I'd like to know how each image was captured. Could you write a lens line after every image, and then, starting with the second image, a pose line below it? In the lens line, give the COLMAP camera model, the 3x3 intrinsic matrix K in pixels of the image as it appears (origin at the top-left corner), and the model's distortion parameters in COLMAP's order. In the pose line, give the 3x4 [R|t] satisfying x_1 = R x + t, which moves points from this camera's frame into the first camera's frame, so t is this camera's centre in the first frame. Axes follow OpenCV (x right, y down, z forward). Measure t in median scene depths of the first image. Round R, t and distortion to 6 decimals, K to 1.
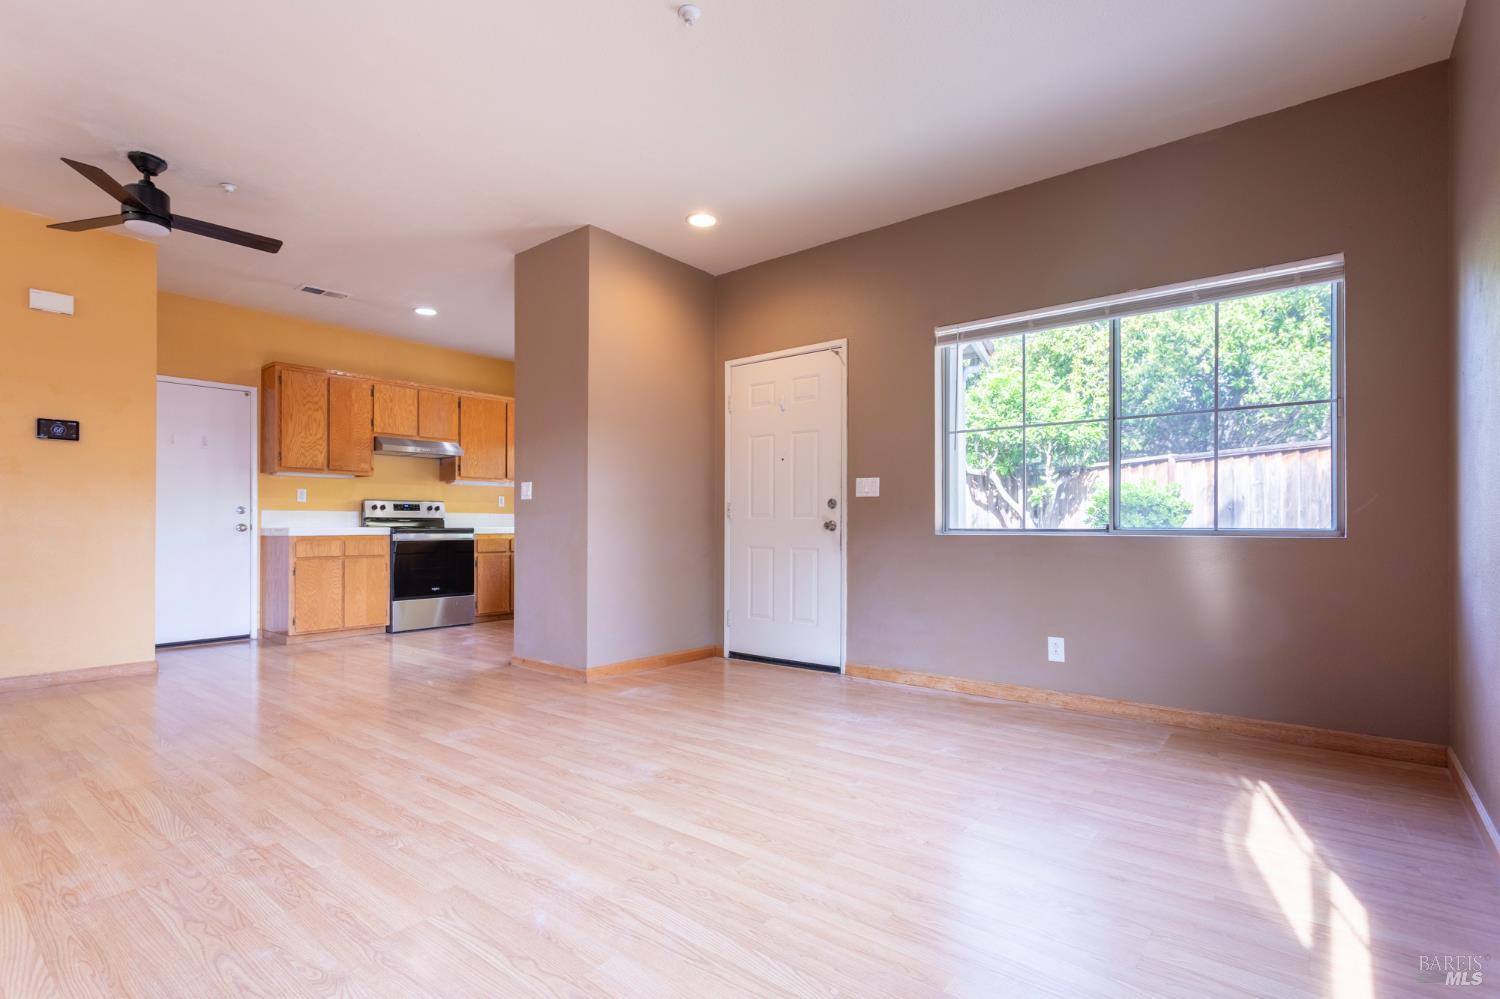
lens RADIAL K [[717.0, 0, 750.2], [0, 717.0, 519.4], [0, 0, 1]] dist [0.004838, 0.001080]
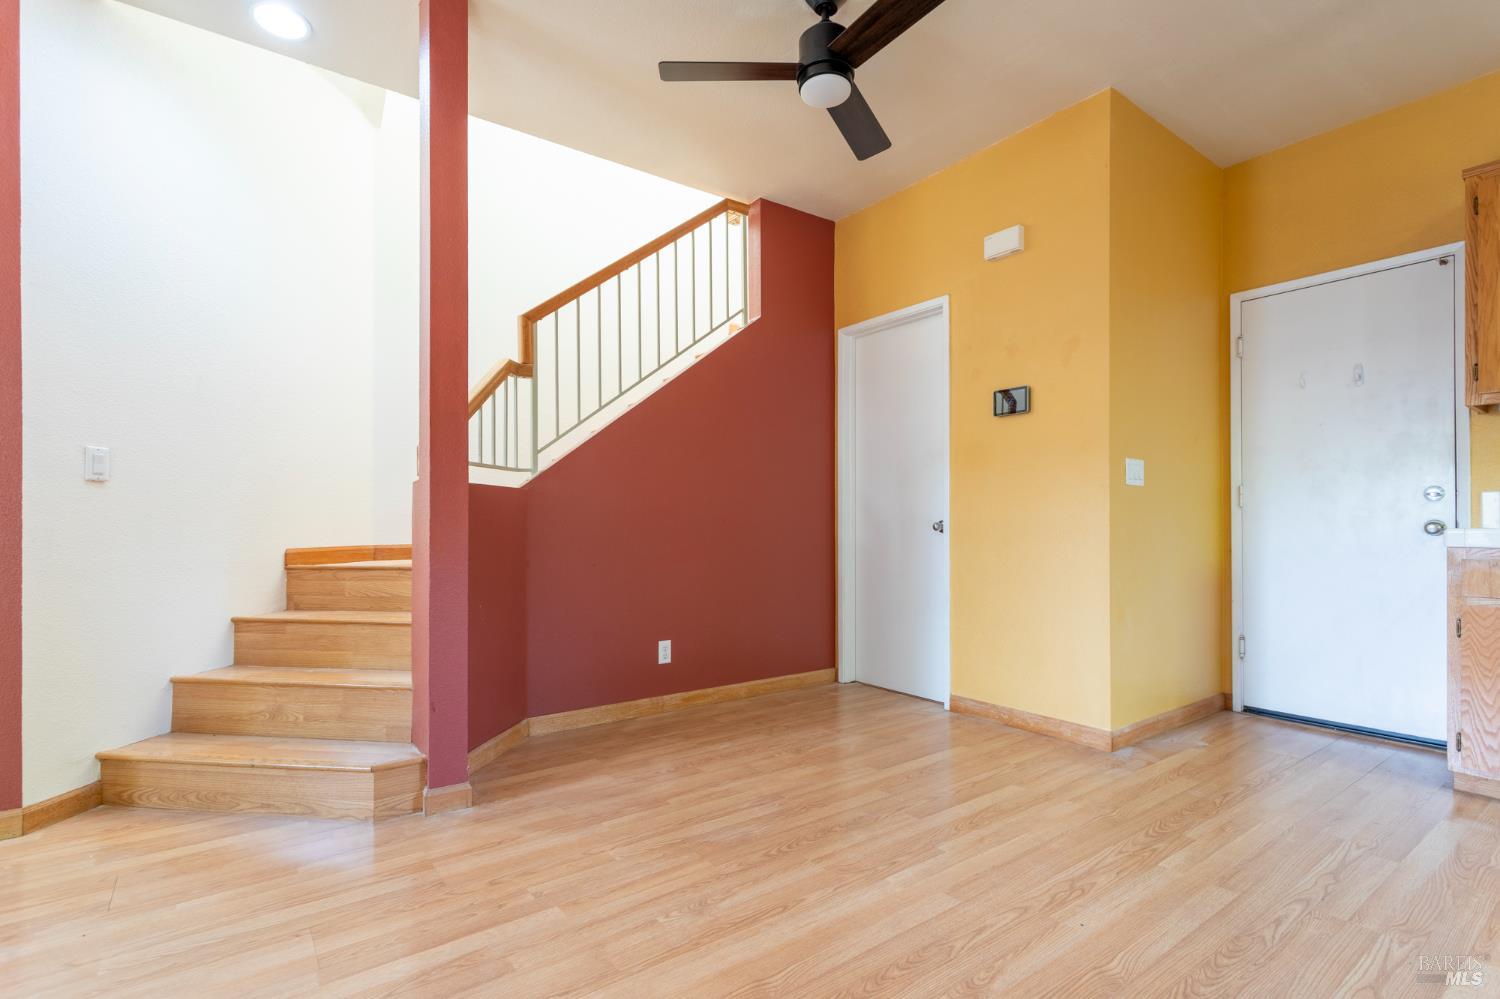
lens RADIAL K [[718.7, 0, 751.9], [0, 718.7, 520.9], [0, 0, 1]] dist [0.005610, -0.000397]
pose [[-0.252889, -0.001240, -0.967495, -0.097525], [0.007734, 0.999965, -0.003303, 0.003990], [0.967465, -0.008318, -0.252870, 0.669663]]
